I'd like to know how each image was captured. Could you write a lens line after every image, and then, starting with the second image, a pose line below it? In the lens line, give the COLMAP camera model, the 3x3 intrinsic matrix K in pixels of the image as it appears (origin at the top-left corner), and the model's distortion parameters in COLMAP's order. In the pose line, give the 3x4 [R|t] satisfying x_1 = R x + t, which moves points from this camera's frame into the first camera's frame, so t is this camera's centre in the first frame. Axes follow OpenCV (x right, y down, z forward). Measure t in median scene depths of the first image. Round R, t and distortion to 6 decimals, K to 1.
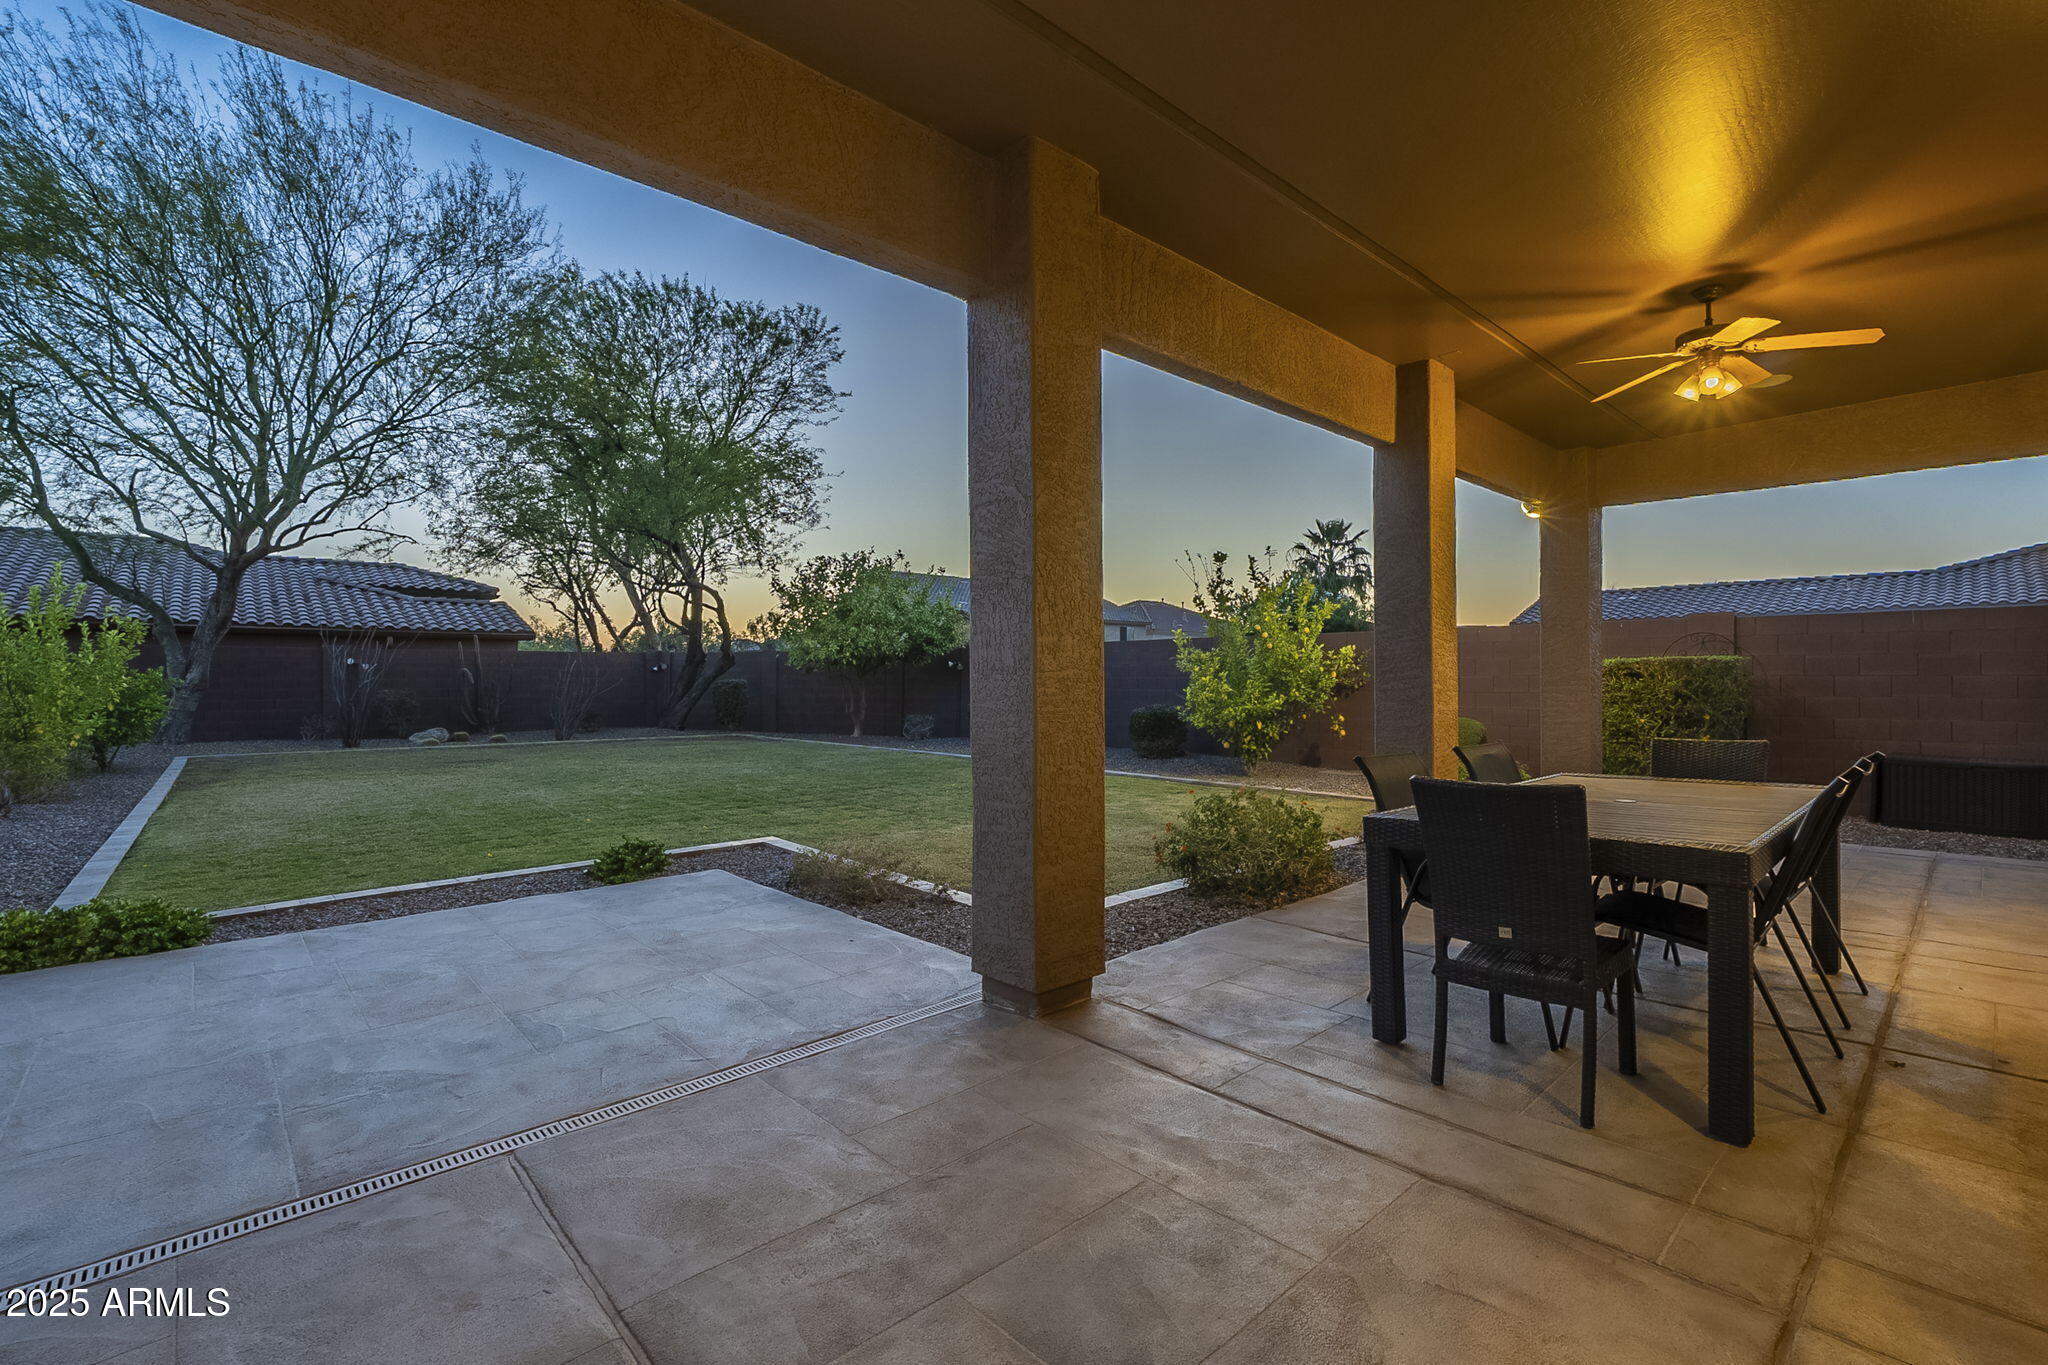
lens RADIAL K [[904.6, 0, 1024.4], [0, 904.6, 674.4], [0, 0, 1]] dist [-0.001482, -0.000446]
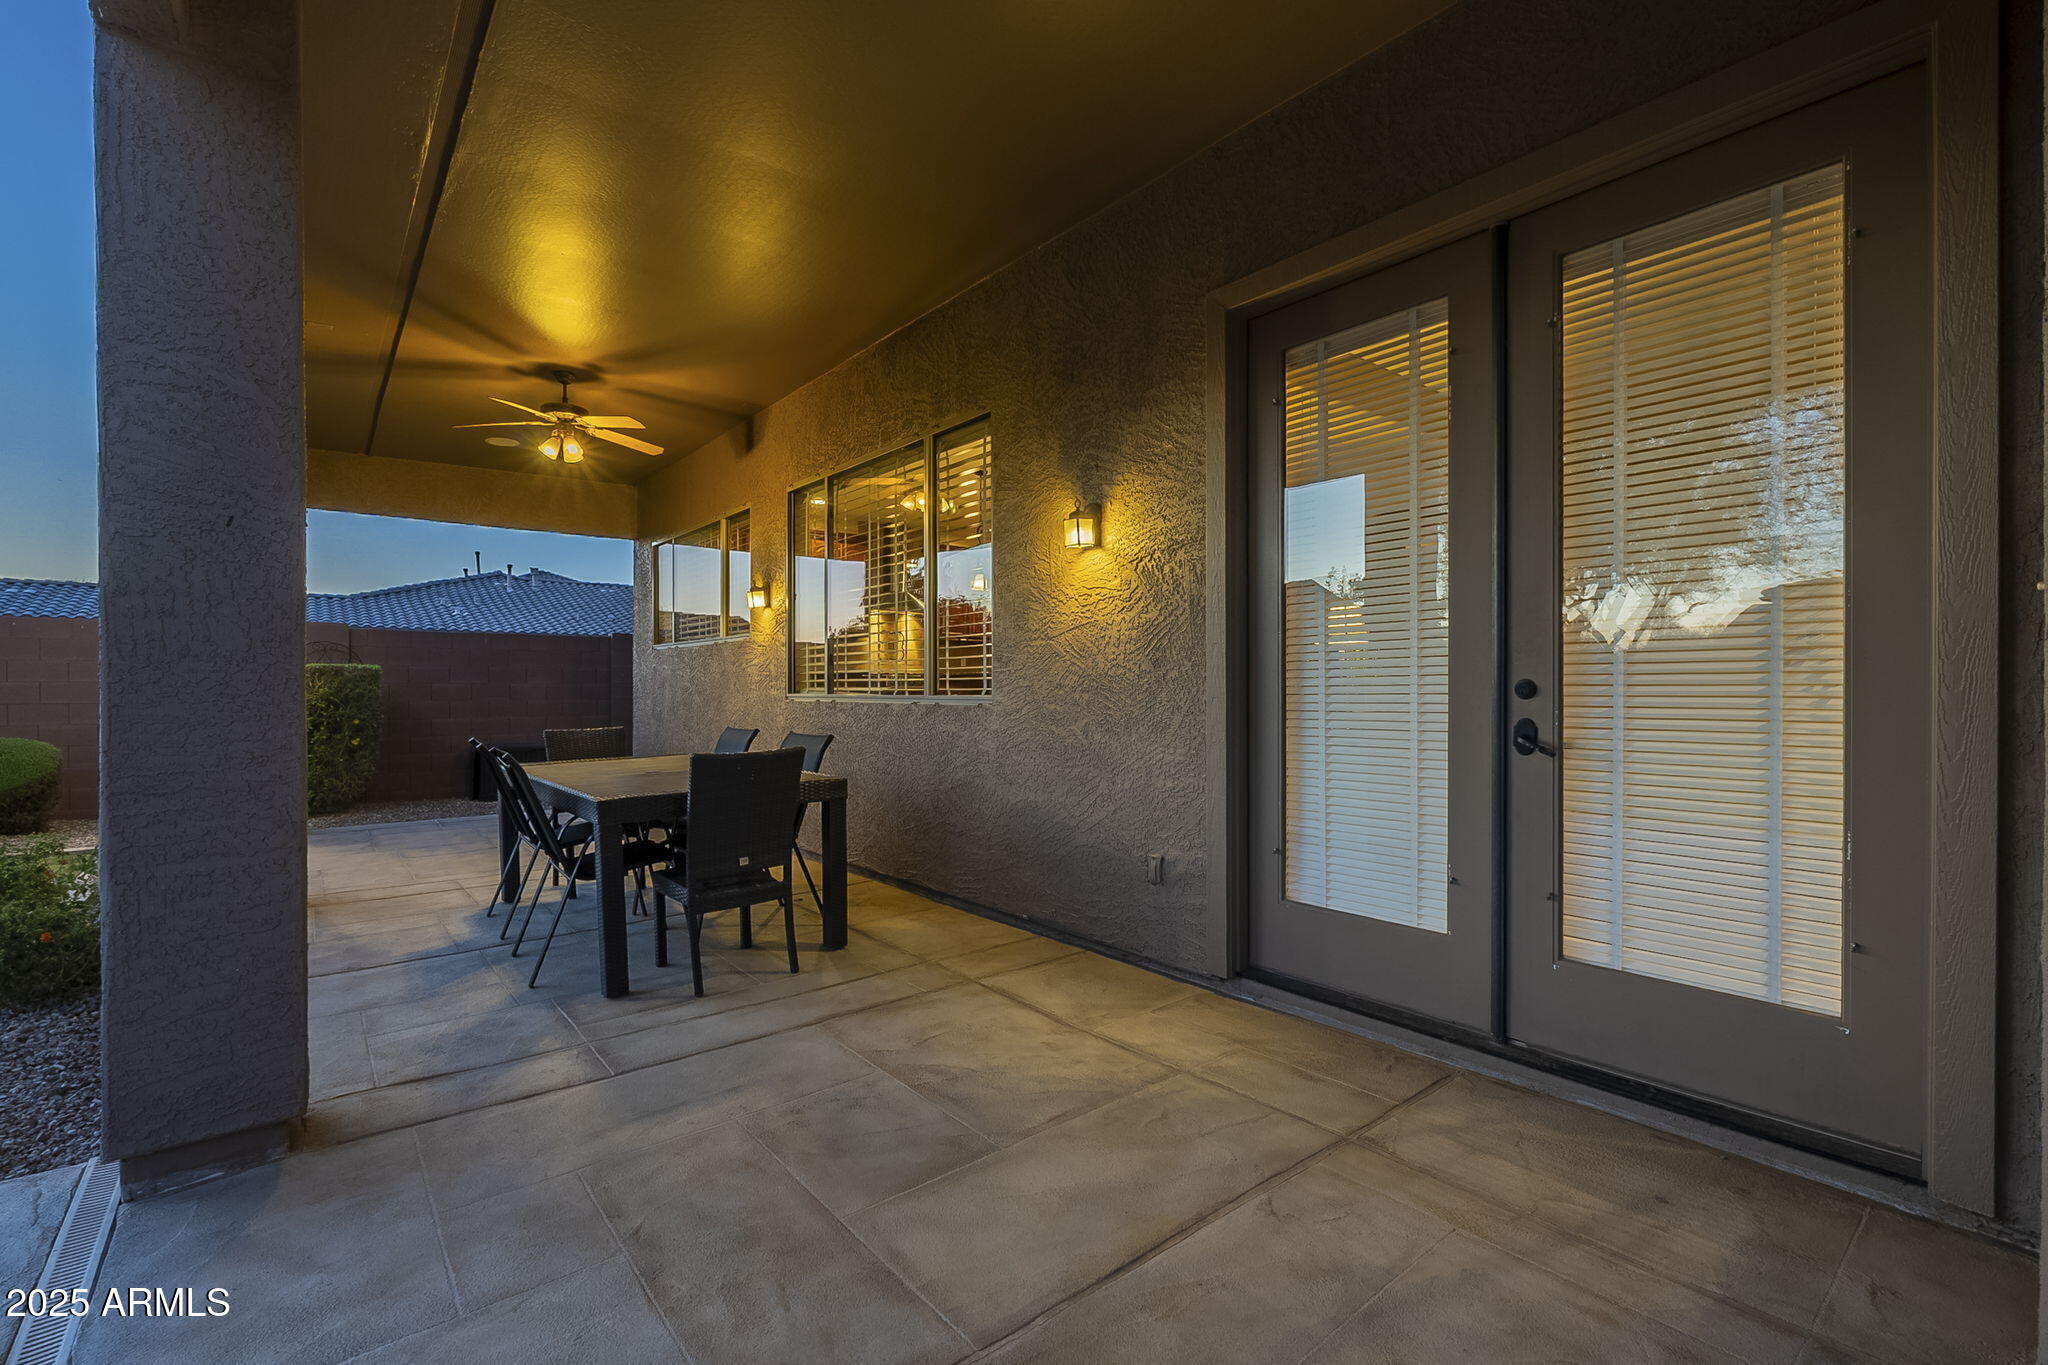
lens RADIAL K [[904.6, 0, 1024.4], [0, 904.6, 674.4], [0, 0, 1]] dist [-0.001482, -0.000446]
pose [[0.064025, 0.016818, 0.997807, -0.149146], [-0.001501, 0.999858, -0.016756, 0.004983], [-0.997947, -0.000425, 0.064041, 0.089819]]
